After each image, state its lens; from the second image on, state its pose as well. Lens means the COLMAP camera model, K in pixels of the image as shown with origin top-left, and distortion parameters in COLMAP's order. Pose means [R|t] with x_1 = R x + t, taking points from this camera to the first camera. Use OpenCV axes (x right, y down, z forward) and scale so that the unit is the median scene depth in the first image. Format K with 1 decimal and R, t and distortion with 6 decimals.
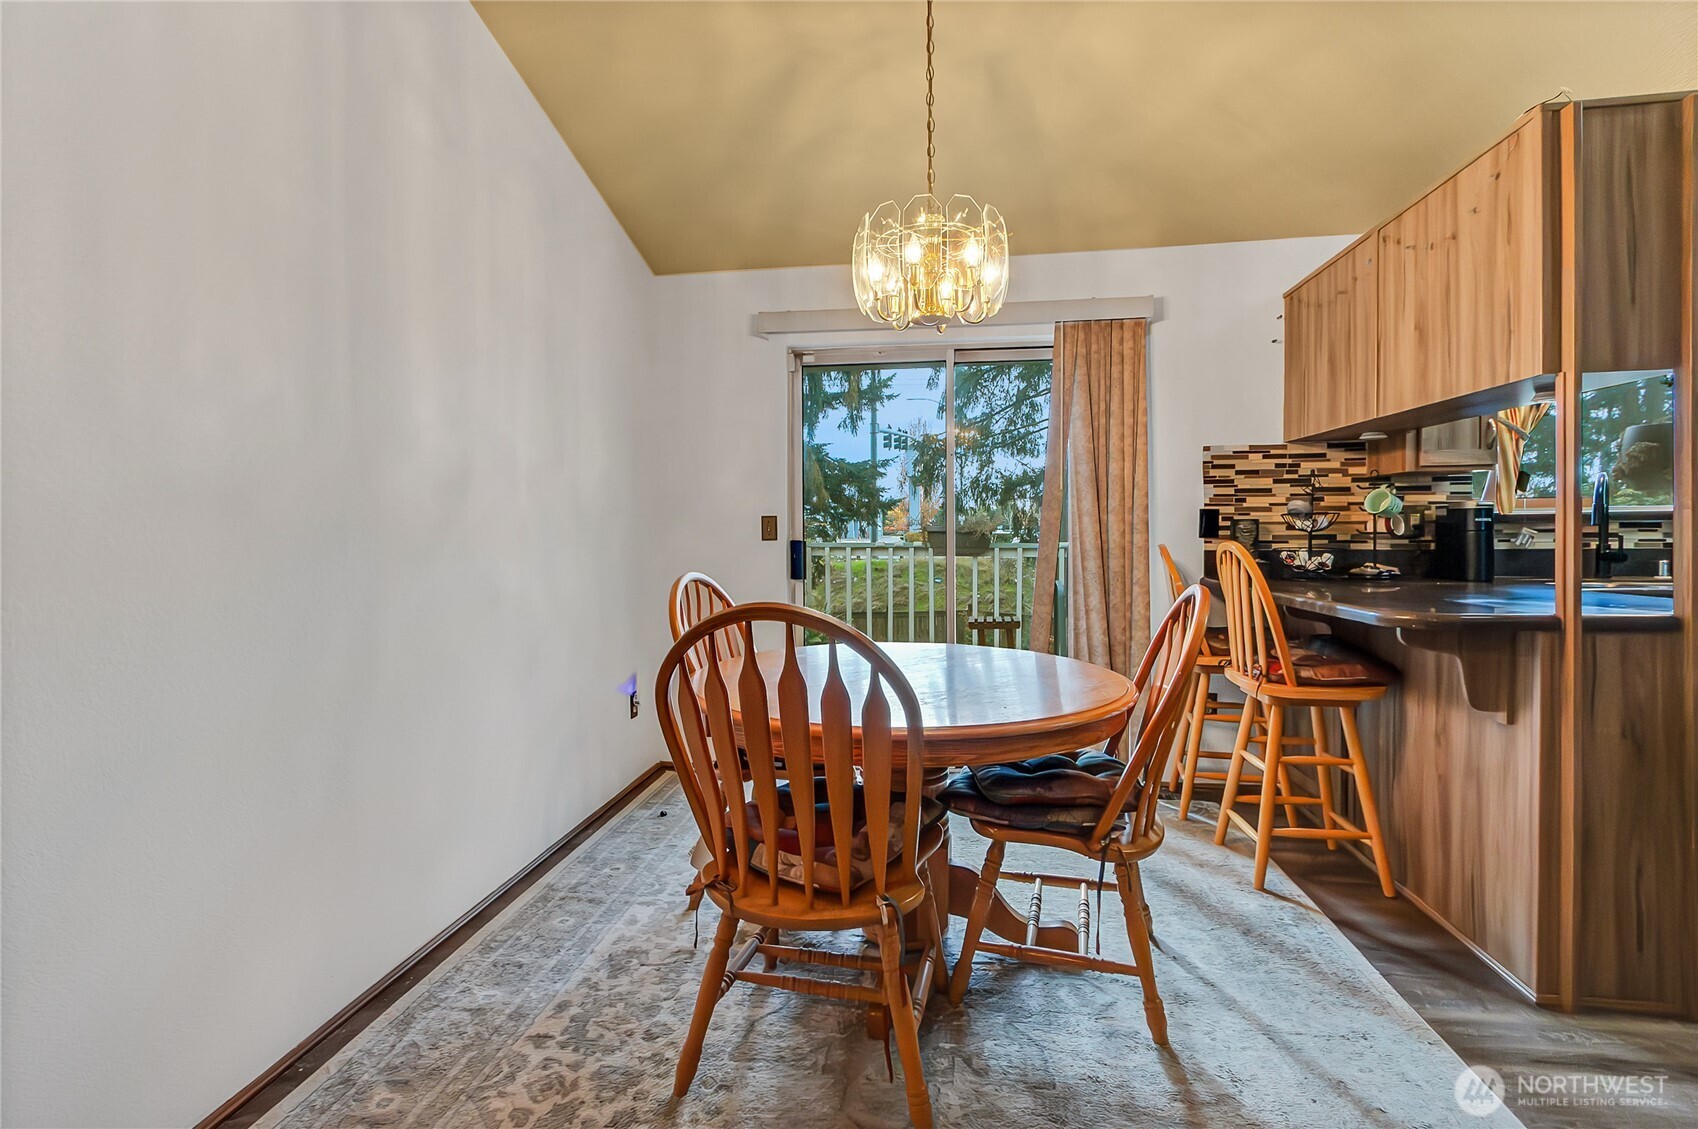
lens RADIAL K [[788.3, 0, 845.4], [0, 788.3, 541.2], [0, 0, 1]] dist [0.001143, 0.000101]
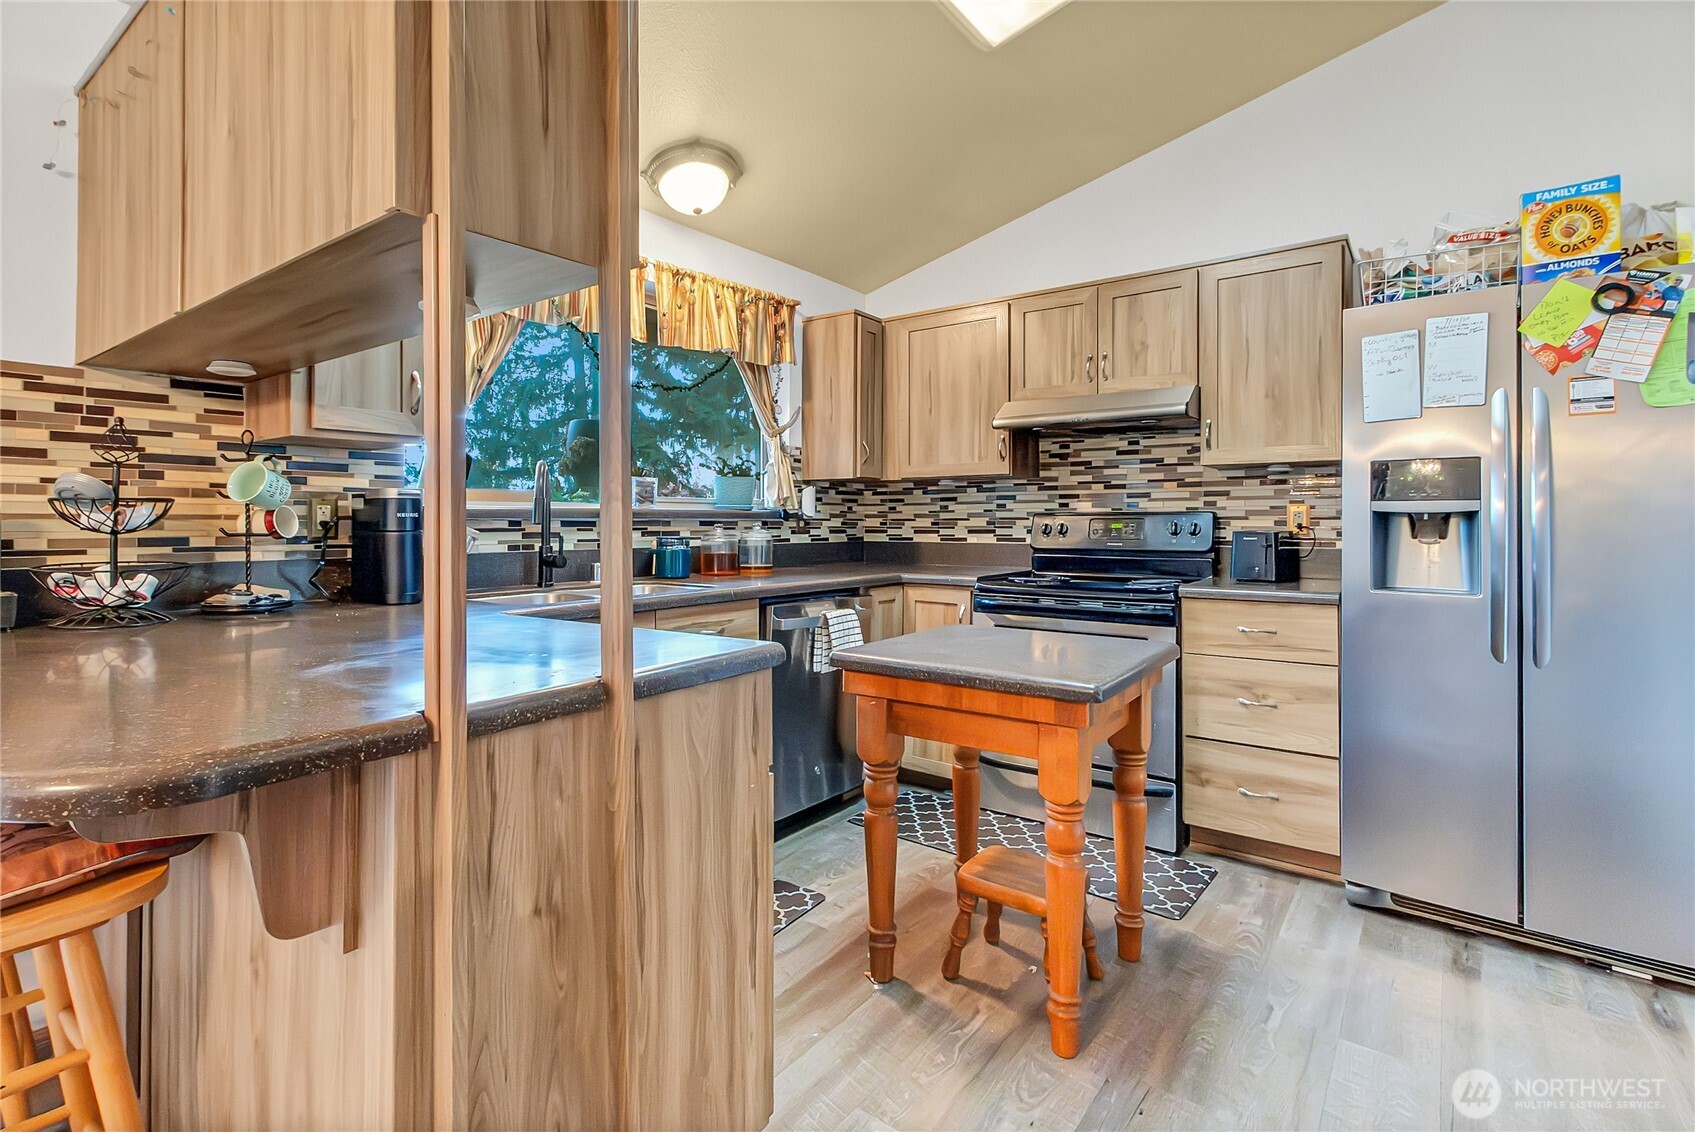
lens RADIAL K [[799.5, 0, 844.7], [0, 799.5, 524.7], [0, 0, 1]] dist [0.000184, -0.000041]
pose [[0.456119, 0.003004, 0.889914, 0.335108], [0.008630, 0.999932, -0.007798, -0.009344], [-0.889877, 0.011237, 0.456062, 0.314924]]
